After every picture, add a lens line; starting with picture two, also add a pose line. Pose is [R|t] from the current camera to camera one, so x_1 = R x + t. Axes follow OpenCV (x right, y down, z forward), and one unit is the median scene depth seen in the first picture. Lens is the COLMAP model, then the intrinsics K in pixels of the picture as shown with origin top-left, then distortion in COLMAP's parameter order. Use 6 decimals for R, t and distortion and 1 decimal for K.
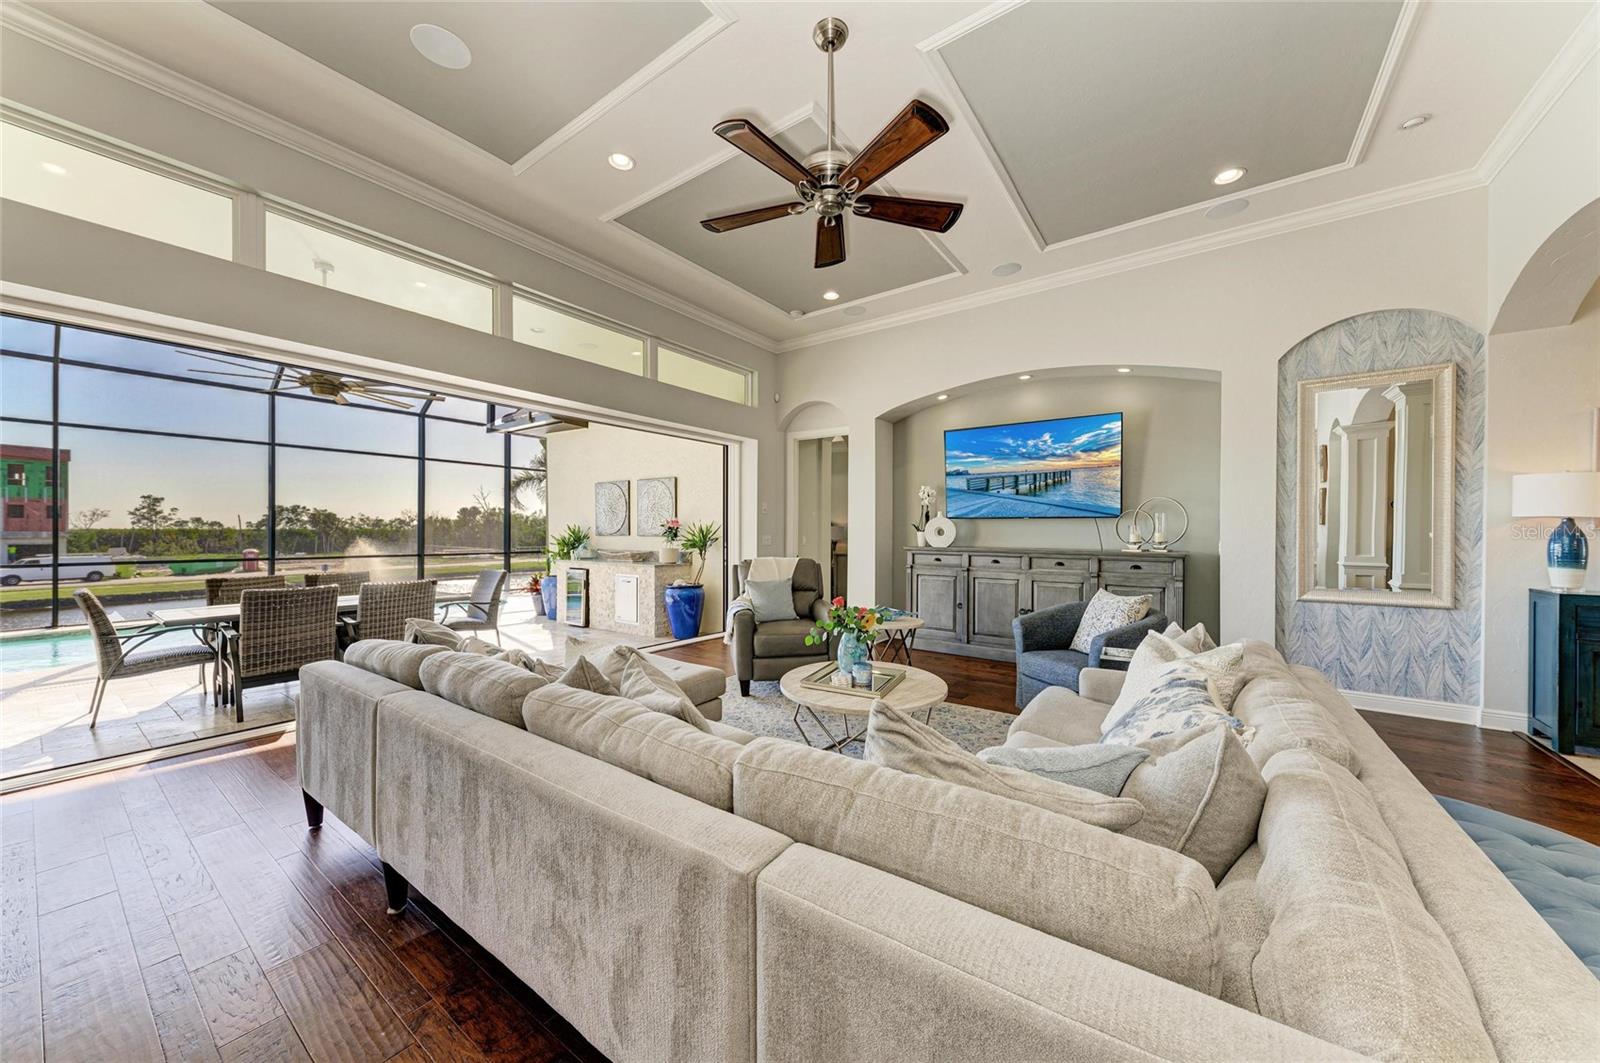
lens RADIAL K [[557.0, 0, 801.3], [0, 557.0, 535.5], [0, 0, 1]] dist [0.015616, -0.005402]
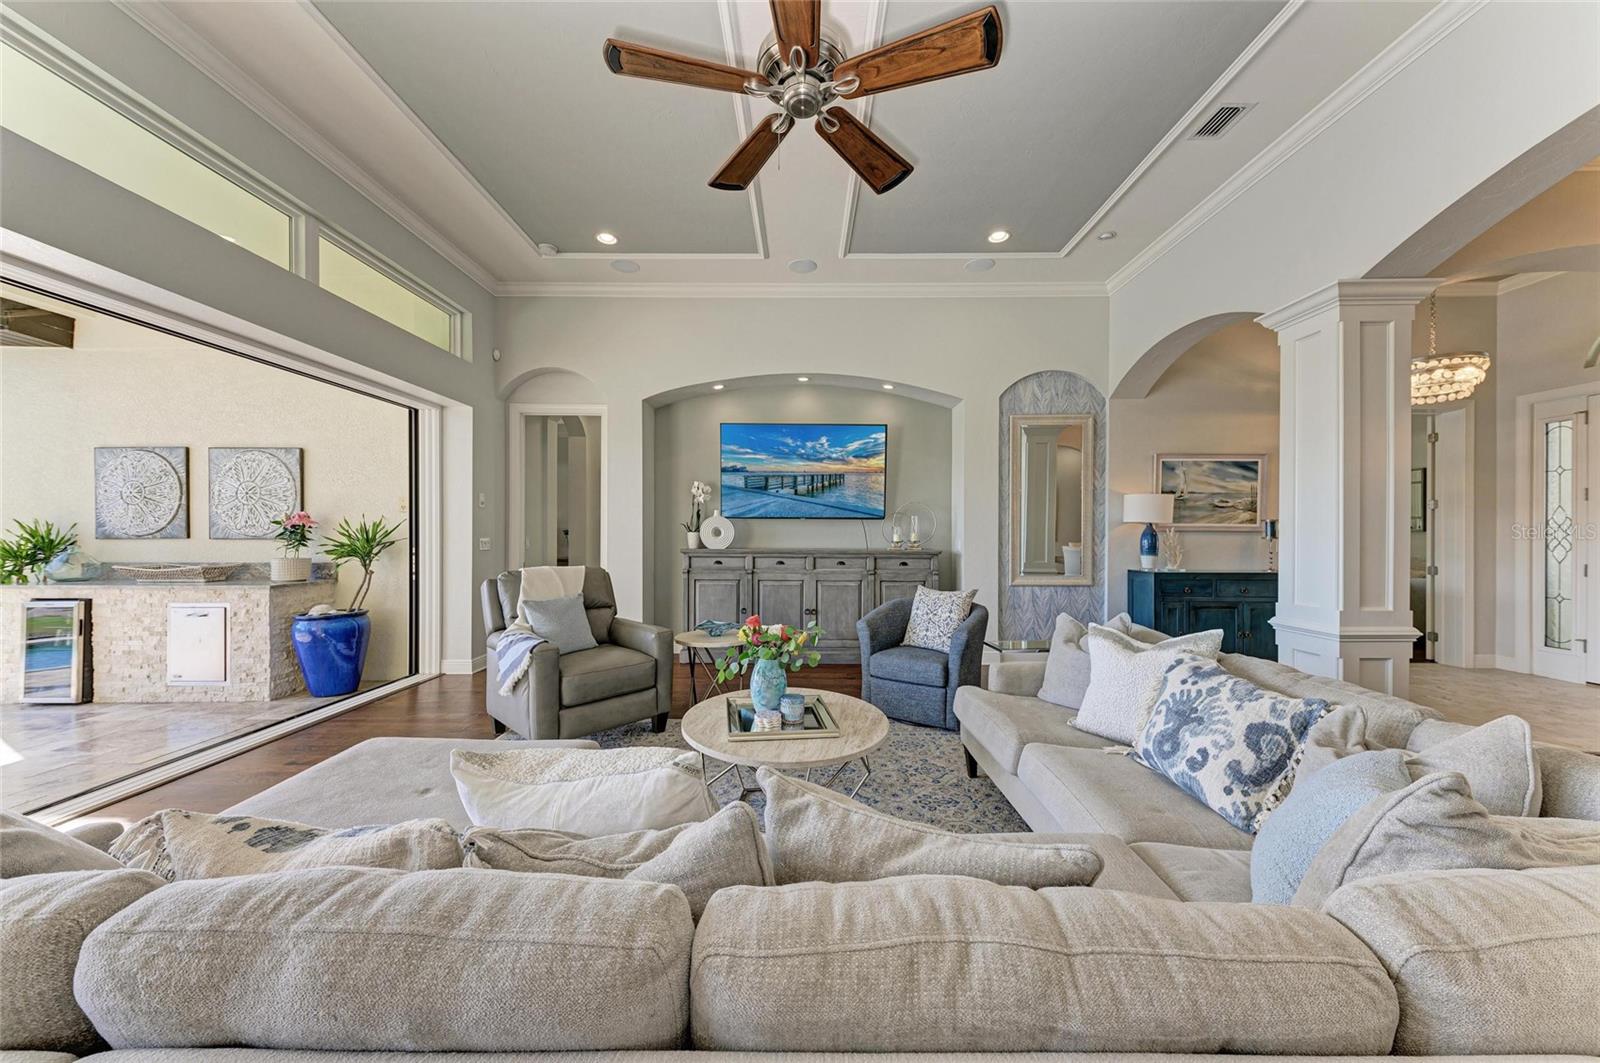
lens RADIAL K [[557.0, 0, 801.3], [0, 557.0, 535.5], [0, 0, 1]] dist [0.015616, -0.005402]
pose [[0.813876, -0.003174, 0.581030, -0.186882], [0.004013, 0.999992, -0.000158, -0.000621], [-0.581025, 0.002460, 0.813882, 0.181284]]
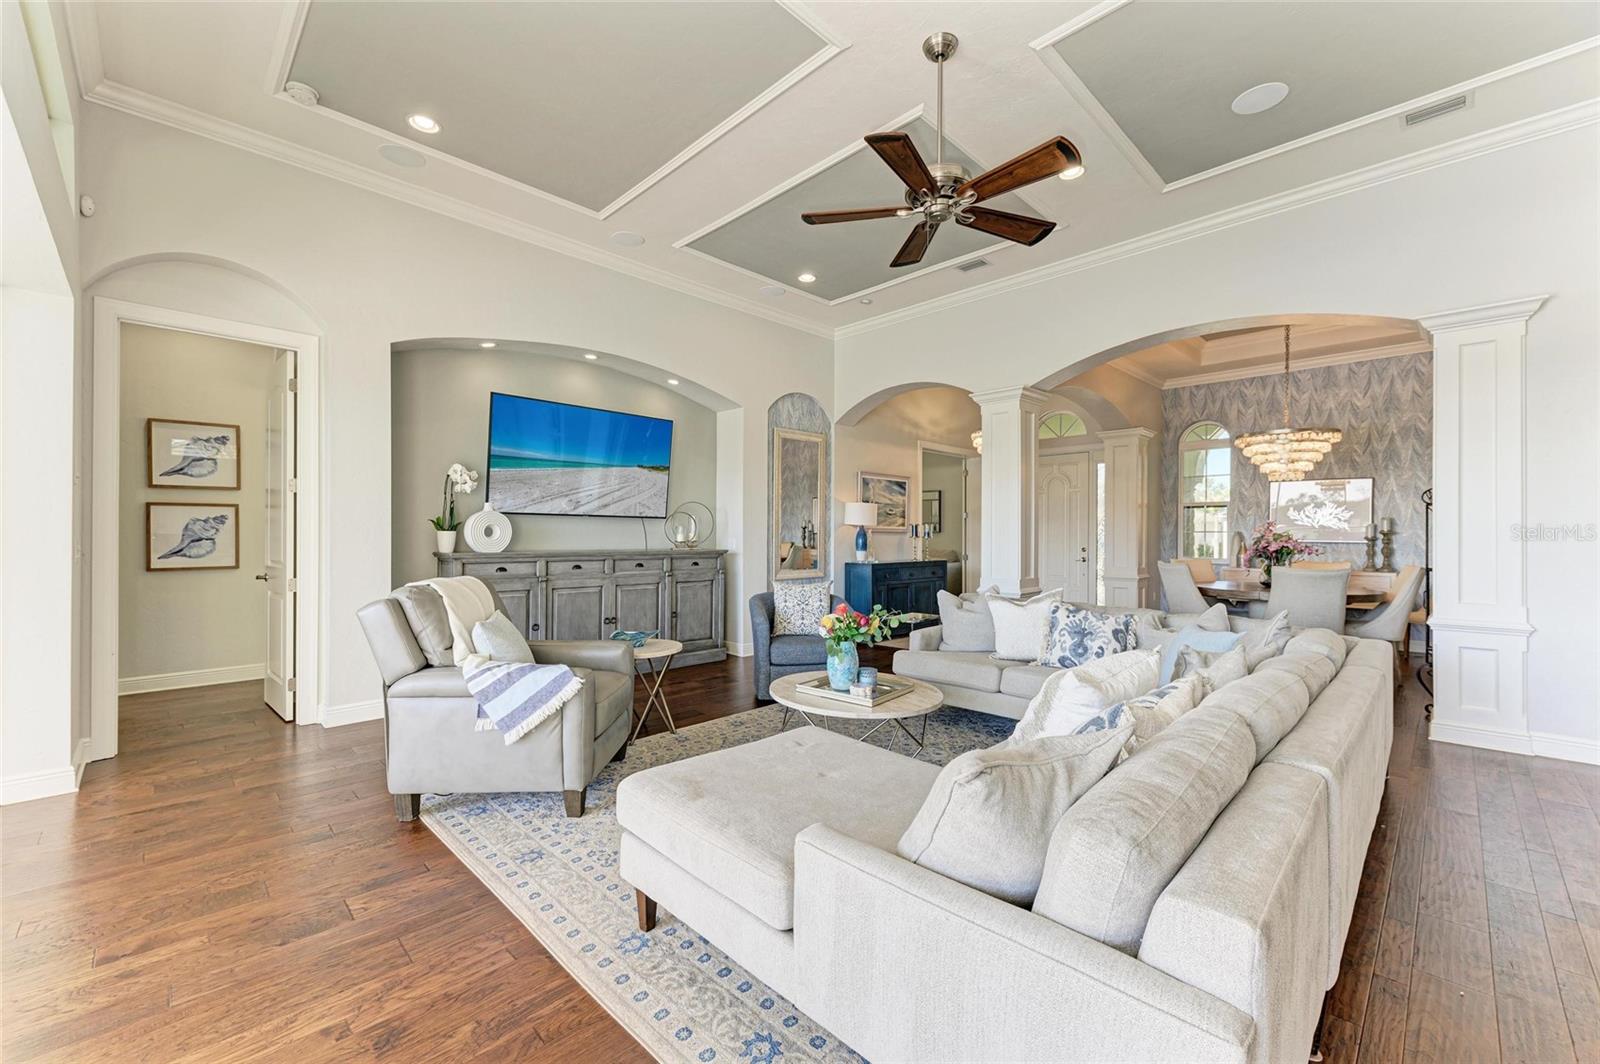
lens RADIAL K [[644.5, 0, 804.5], [0, 644.5, 535.6], [0, 0, 1]] dist [0.018104, 0.000291]
pose [[0.160288, -0.004464, 0.987060, -0.550355], [0.003093, 0.999987, 0.004020, -0.003692], [-0.987065, 0.002409, 0.160299, 0.498682]]
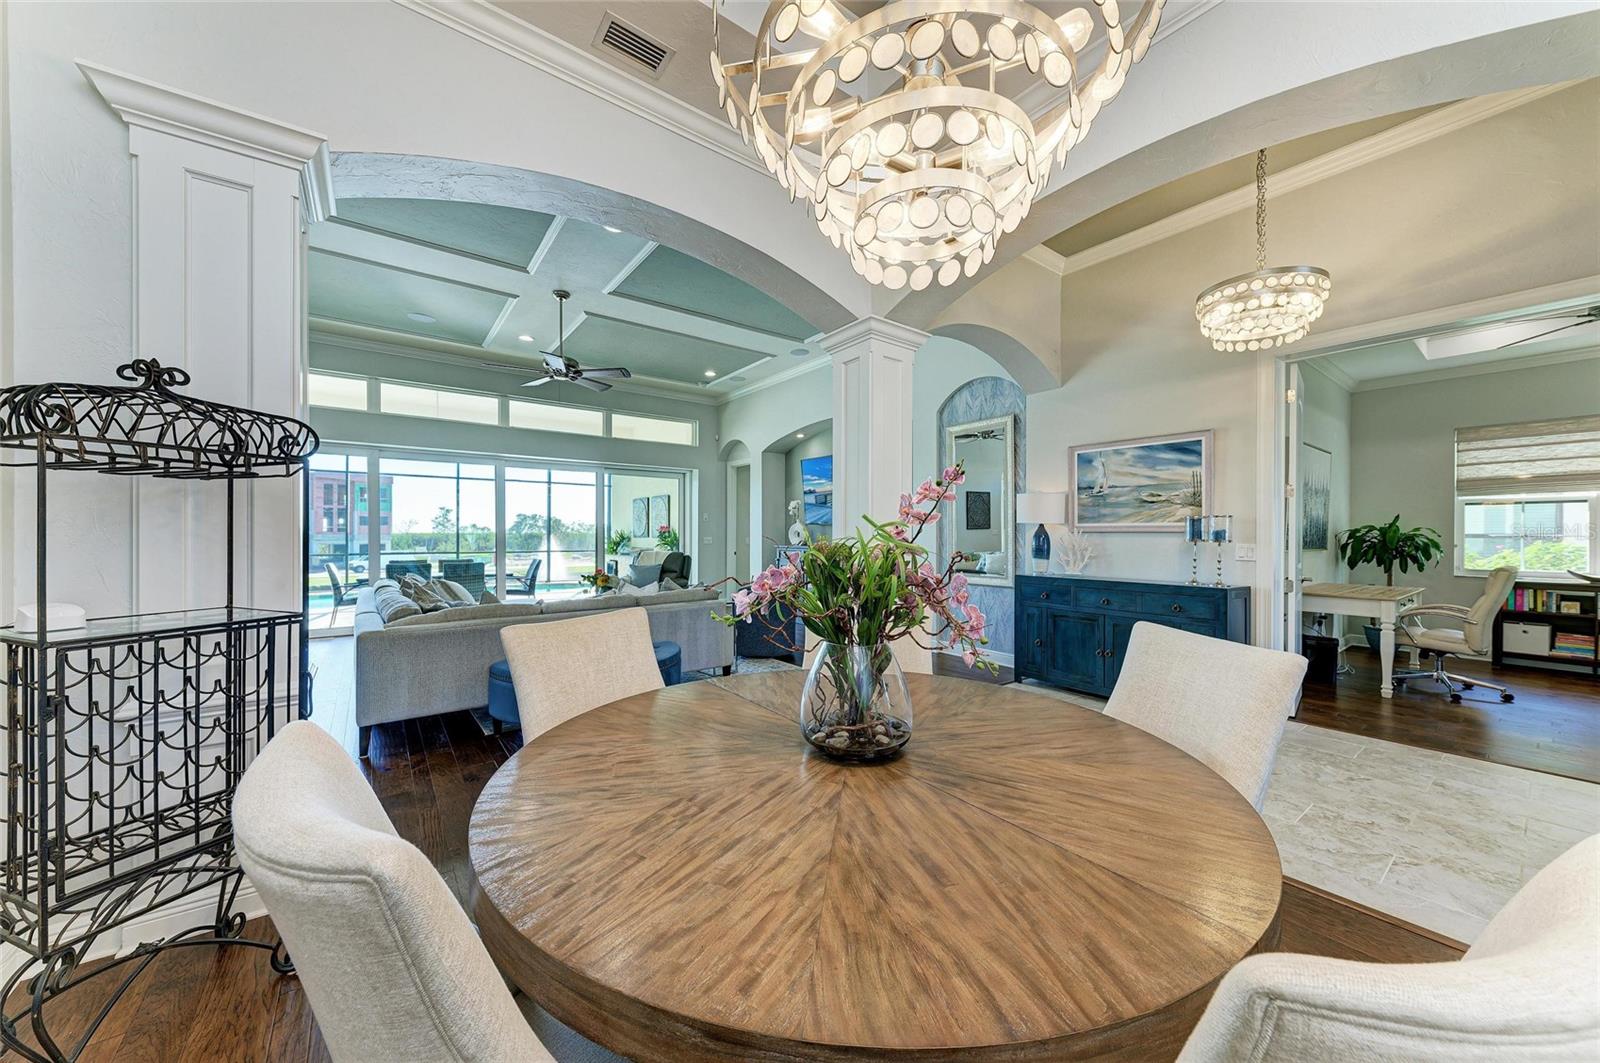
lens RADIAL K [[567.7, 0, 801.9], [0, 567.7, 530.6], [0, 0, 1]] dist [0.014463, -0.006034]
pose [[0.955362, -0.004048, -0.295409, 0.719630], [0.000183, 0.999914, -0.013108, 0.003486], [0.295437, 0.012469, 0.955281, -0.351543]]
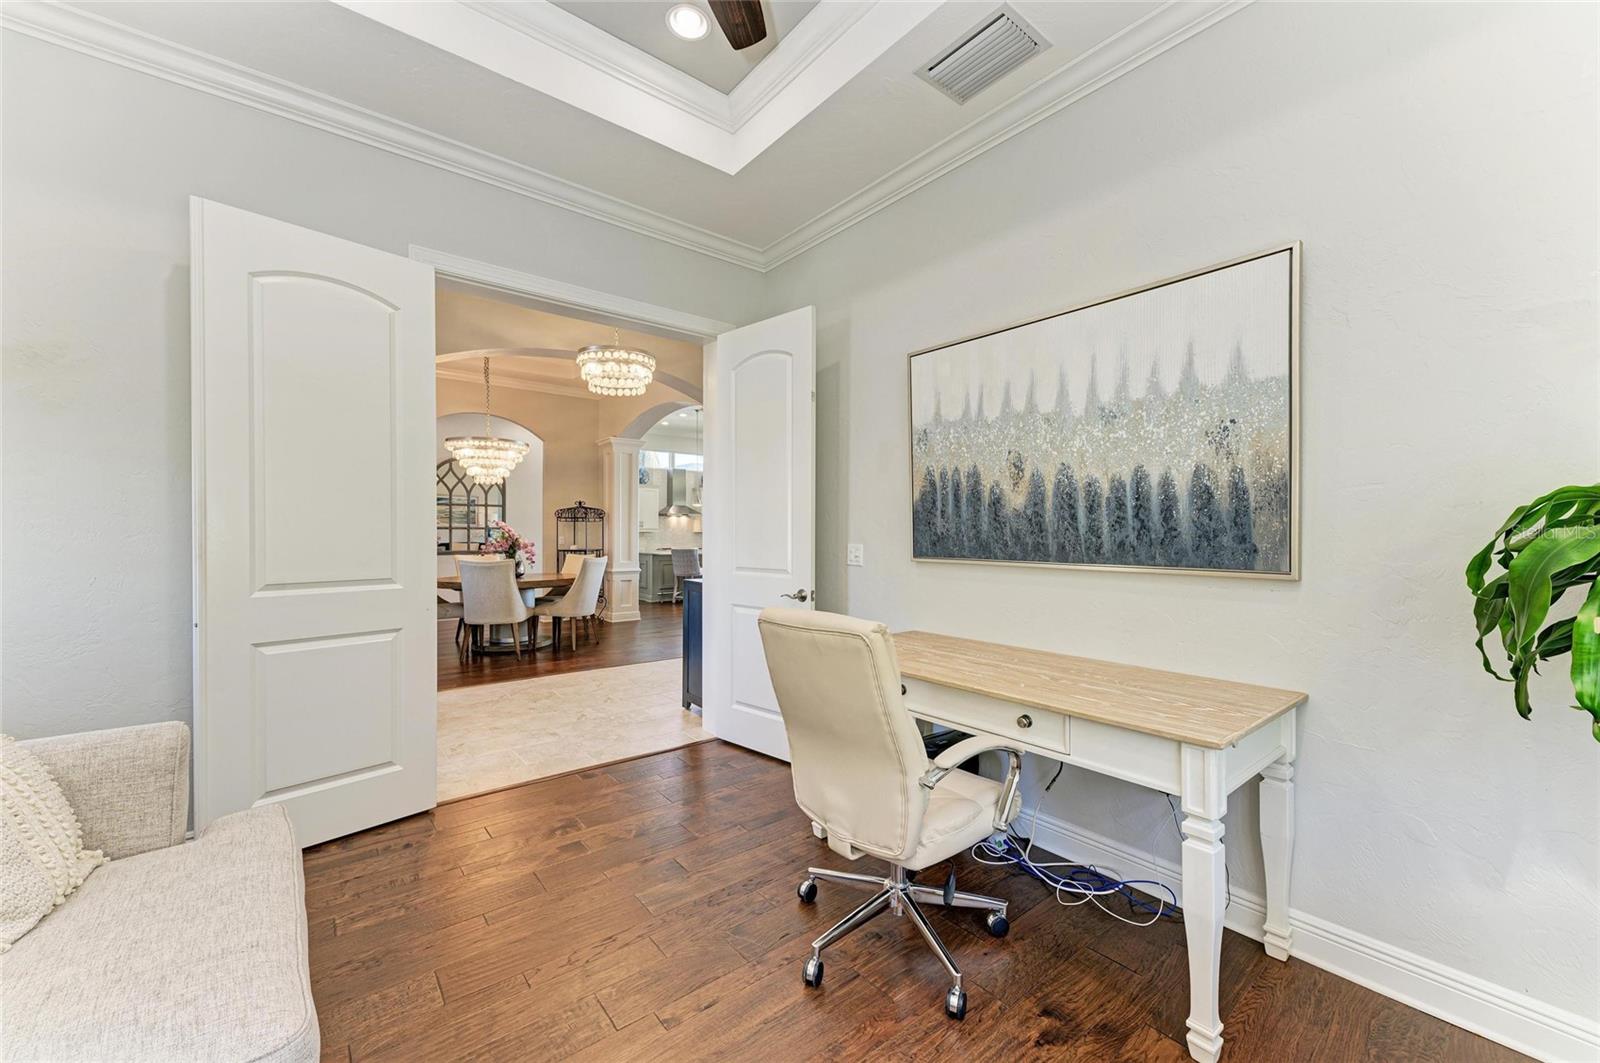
lens RADIAL K [[629.3, 0, 795.9], [0, 629.3, 533.6], [0, 0, 1]] dist [0.013038, -0.000105]
pose [[-0.273016, -0.005080, -0.961996, 1.722188], [-0.007543, 0.999967, -0.003139, 0.003600], [0.961980, 0.006399, -0.273045, 0.767879]]
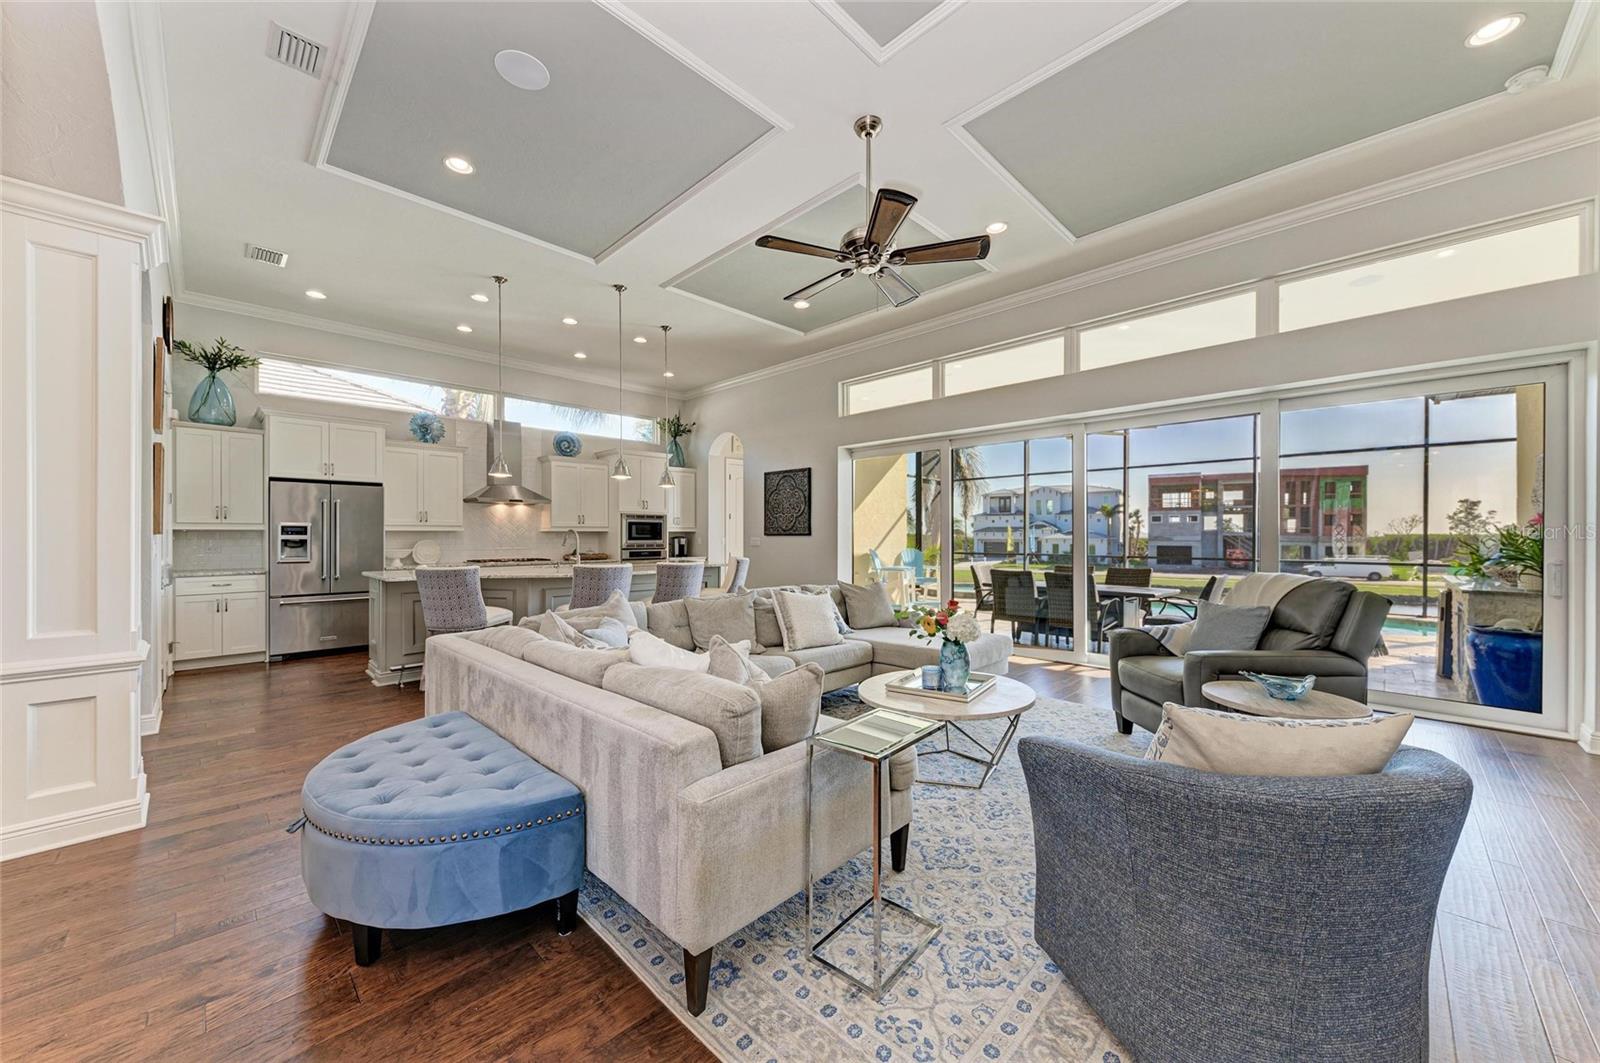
lens RADIAL K [[583.1, 0, 802.2], [0, 583.1, 533.8], [0, 0, 1]] dist [0.012988, -0.000231]
pose [[-0.155983, -0.005821, -0.987743, 0.629491], [-0.006309, 0.999968, -0.004896, 0.000293], [0.987740, 0.005468, -0.156015, 0.502210]]
